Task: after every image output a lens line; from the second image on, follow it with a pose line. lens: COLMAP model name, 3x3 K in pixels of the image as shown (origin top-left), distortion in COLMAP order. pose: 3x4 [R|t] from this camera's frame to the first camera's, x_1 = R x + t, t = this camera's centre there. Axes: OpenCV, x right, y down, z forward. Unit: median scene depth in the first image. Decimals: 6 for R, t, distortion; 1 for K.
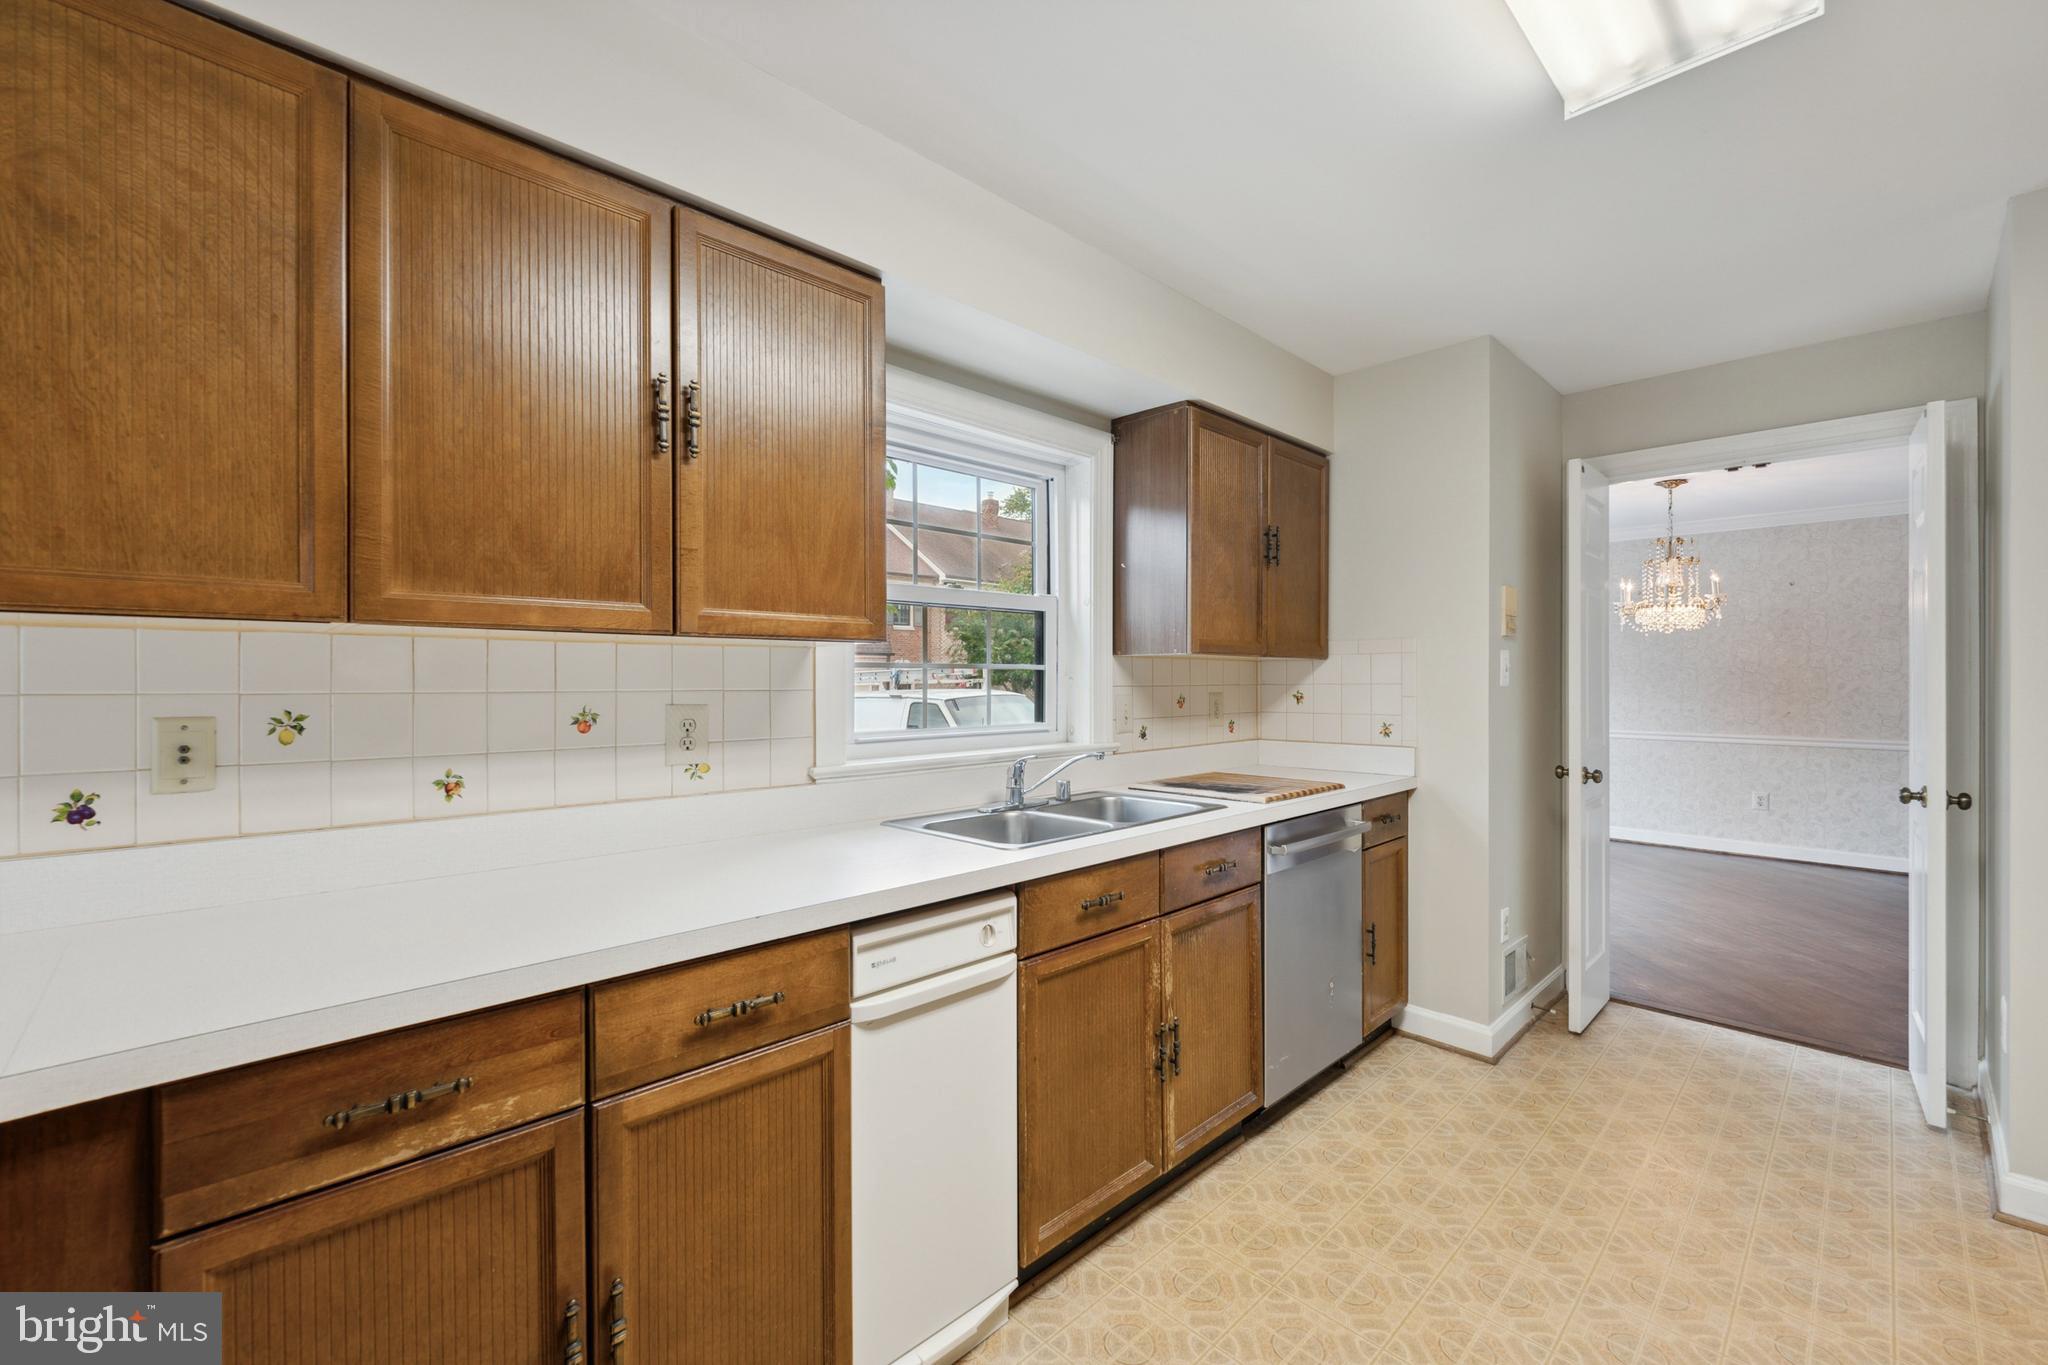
lens RADIAL K [[847.2, 0, 1014.0], [0, 847.2, 681.1], [0, 0, 1]] dist [-0.002732, -0.000318]
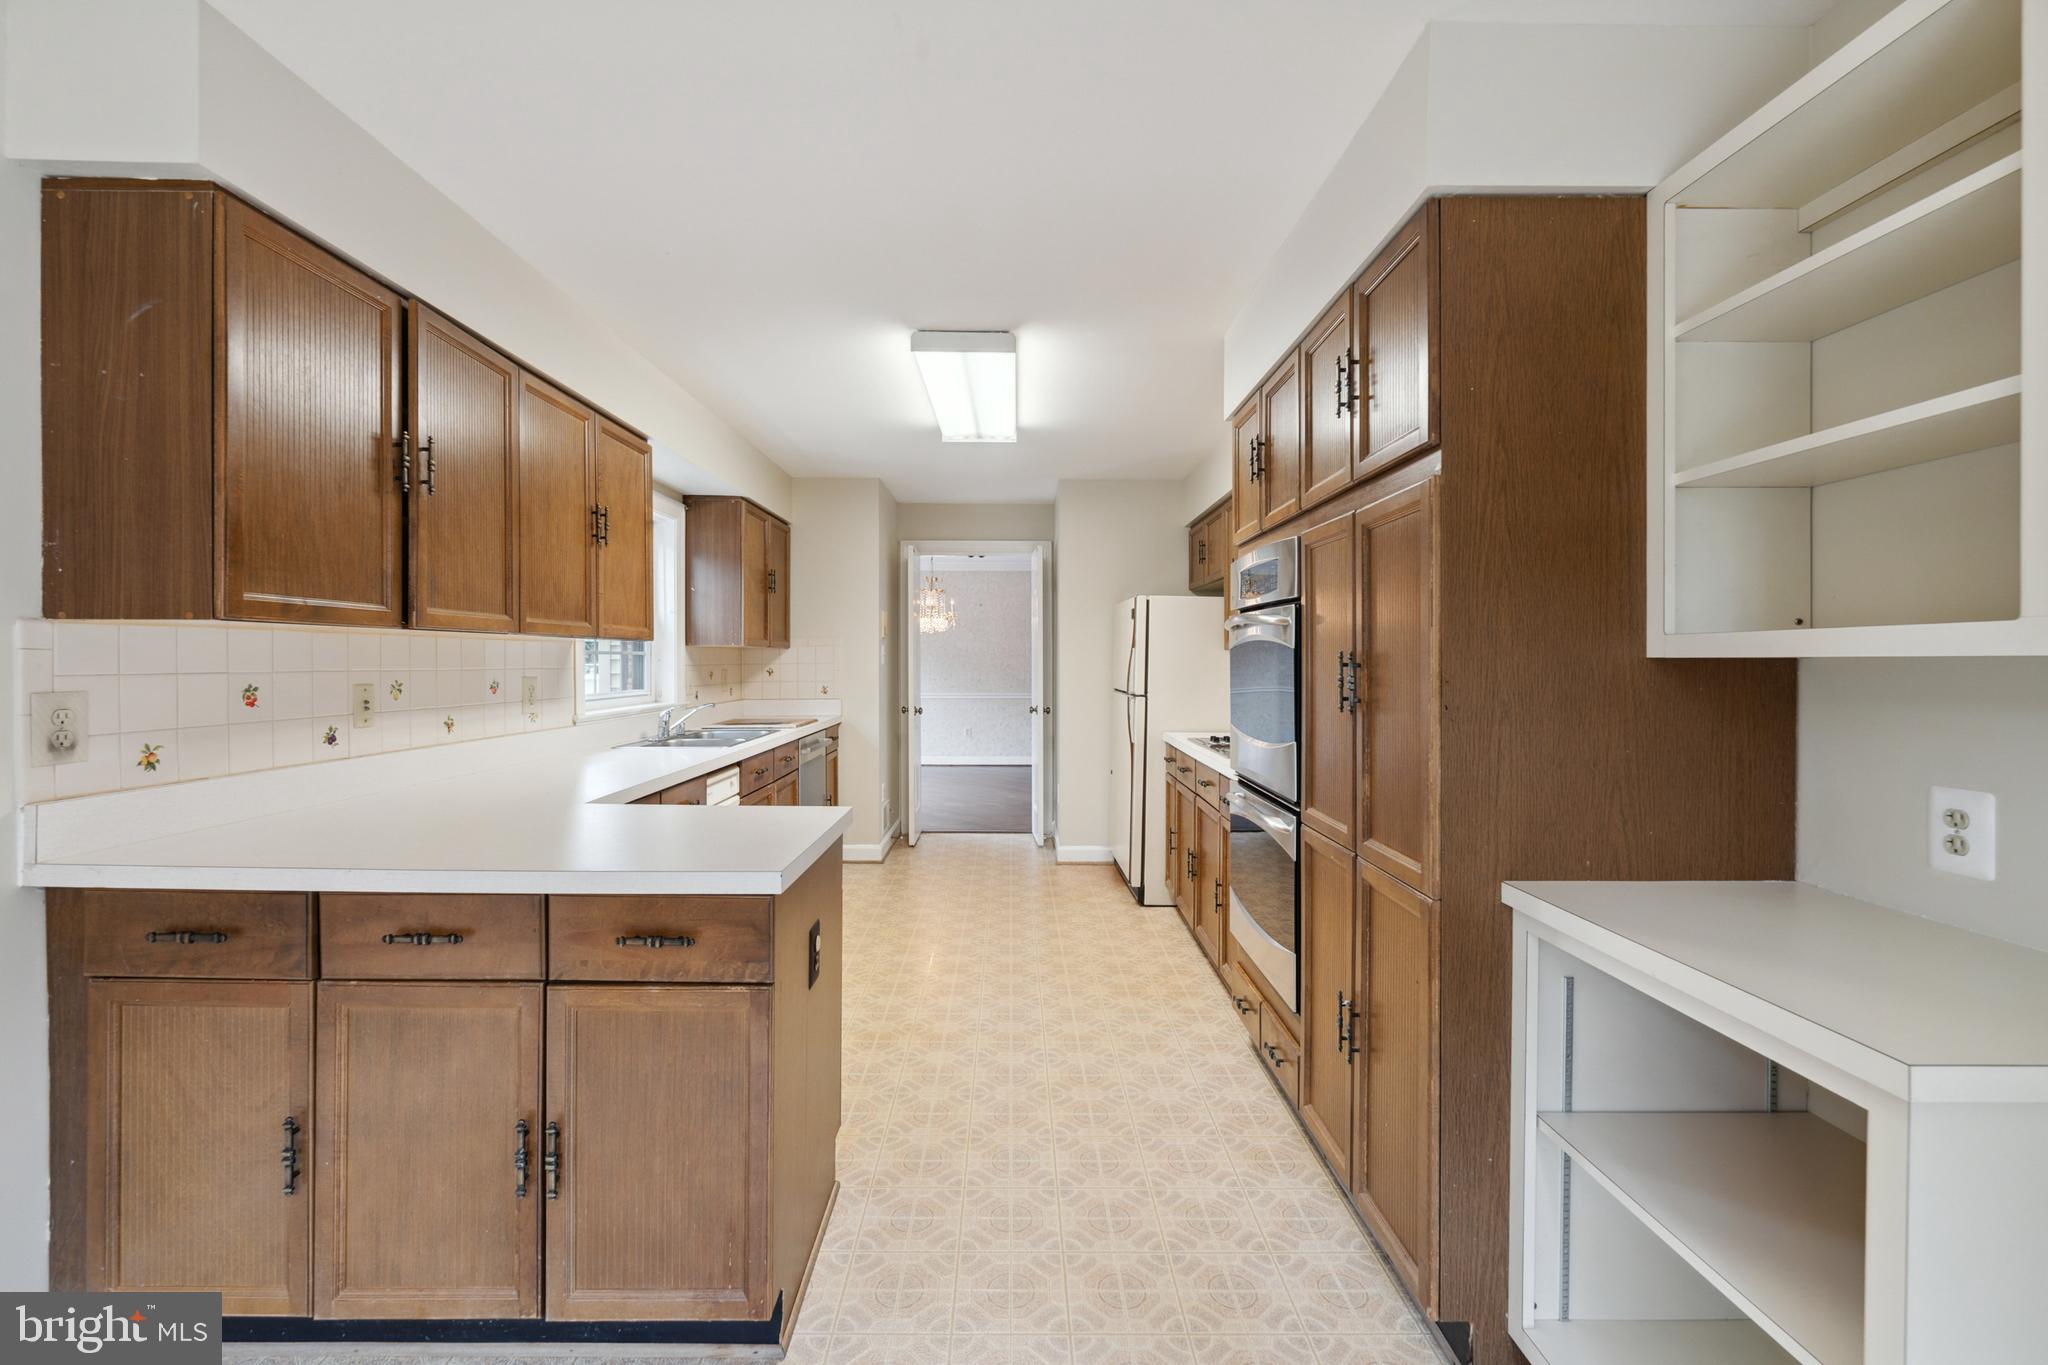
lens RADIAL K [[847.2, 0, 1021.5], [0, 847.2, 668.5], [0, 0, 1]] dist [-0.002732, -0.000318]
pose [[0.688293, -0.006976, 0.725399, -0.607721], [0.000606, 0.999959, 0.009041, -0.002068], [-0.725433, -0.005783, 0.688269, -0.545159]]
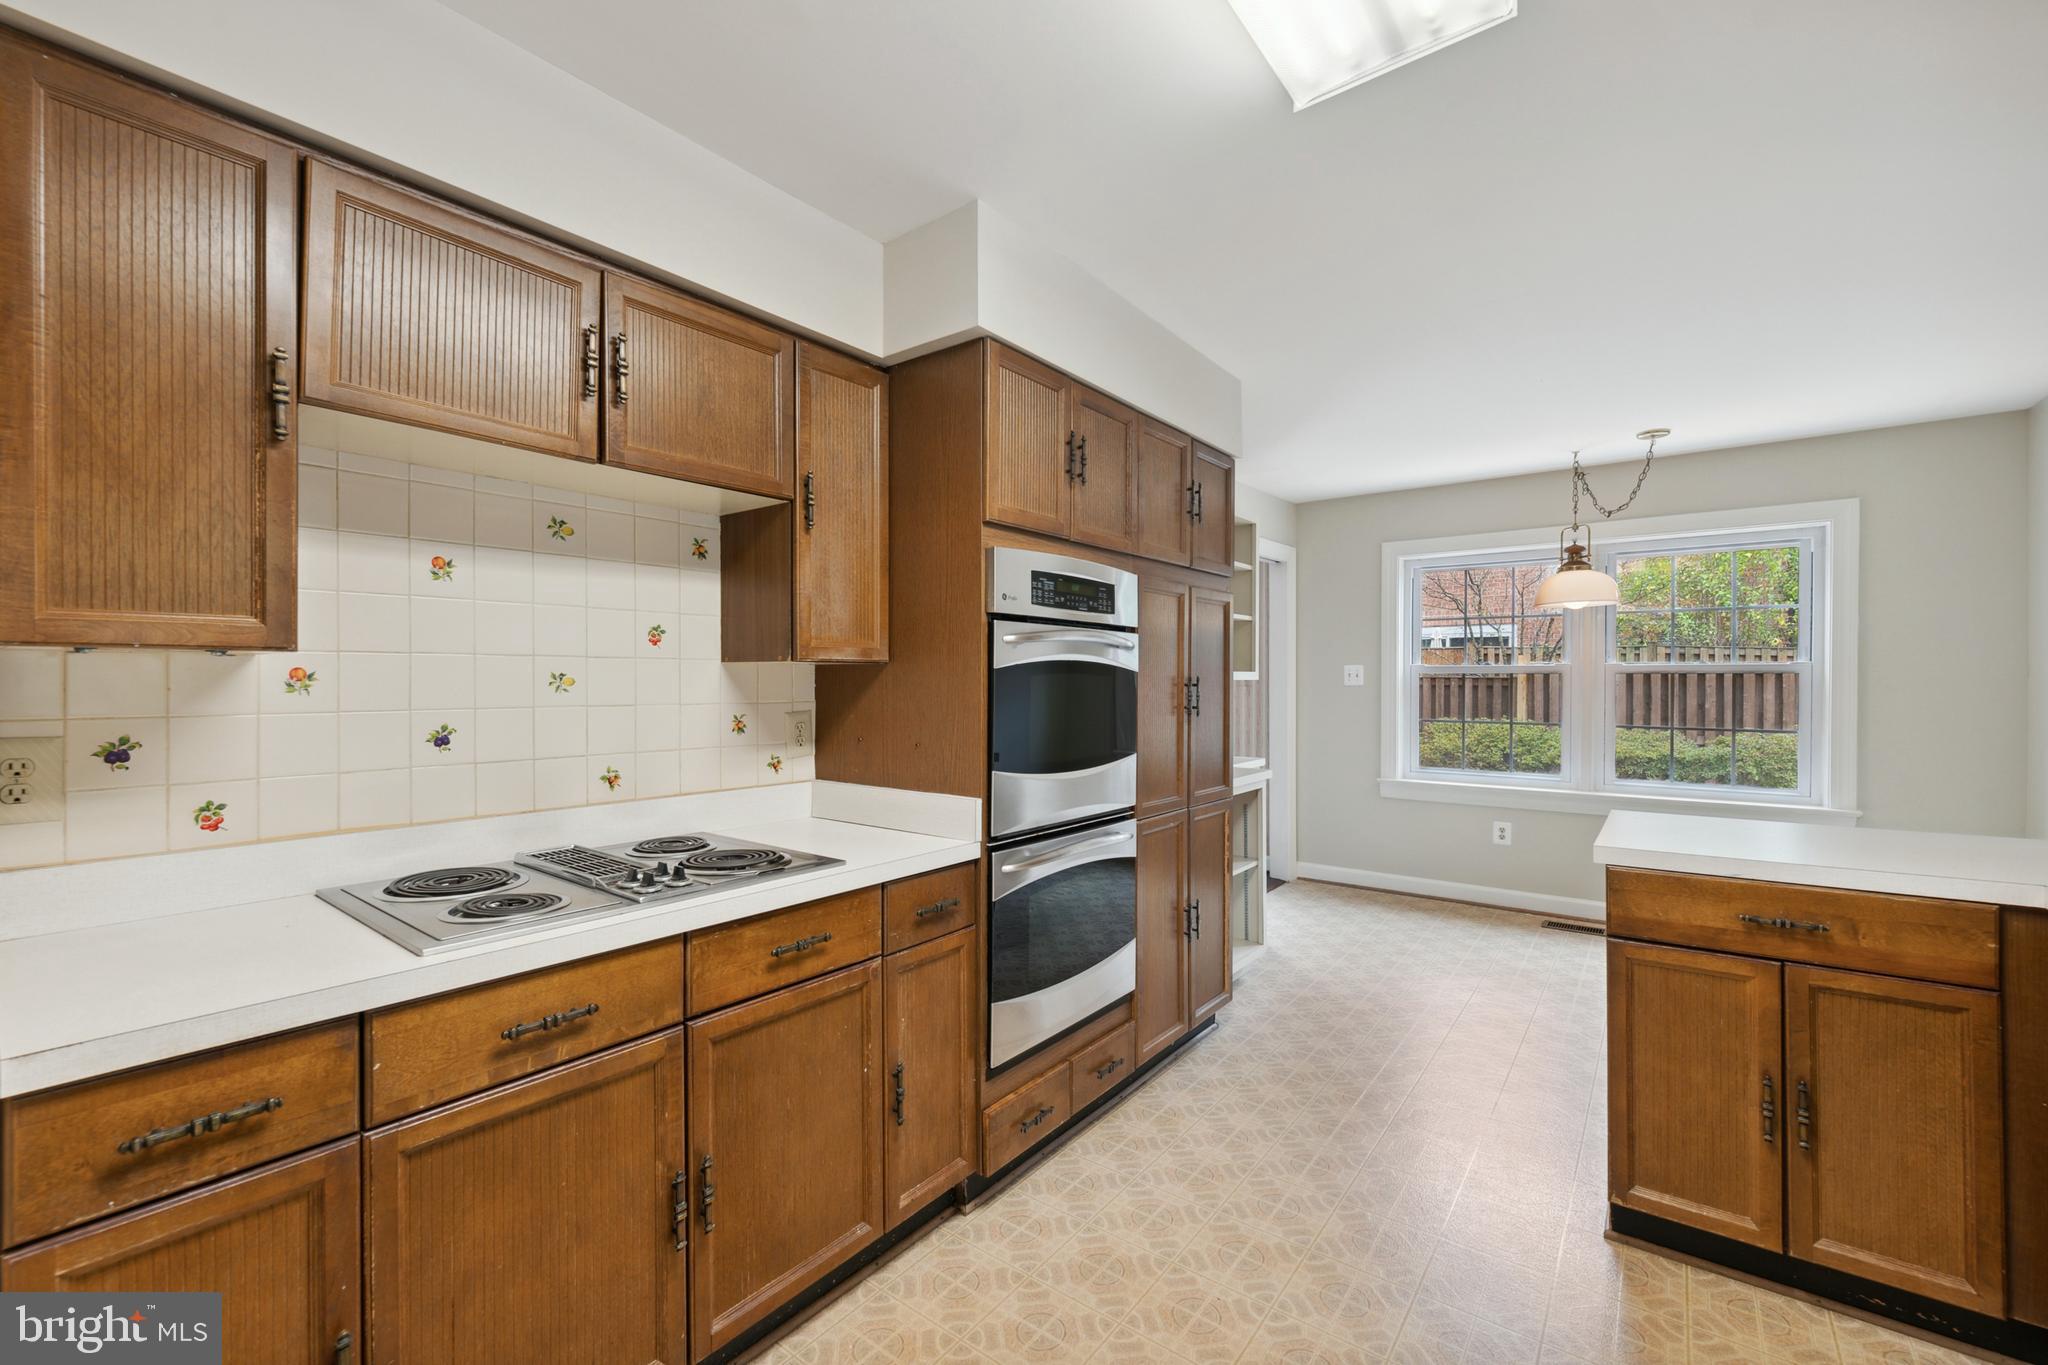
lens RADIAL K [[847.2, 0, 1024.9], [0, 847.2, 678.0], [0, 0, 1]] dist [-0.002732, -0.000318]
pose [[-0.989708, -0.001936, -0.143090, 0.409946], [-0.002665, 0.999984, 0.004904, -0.011254], [0.143078, 0.005235, -0.989698, 0.720969]]
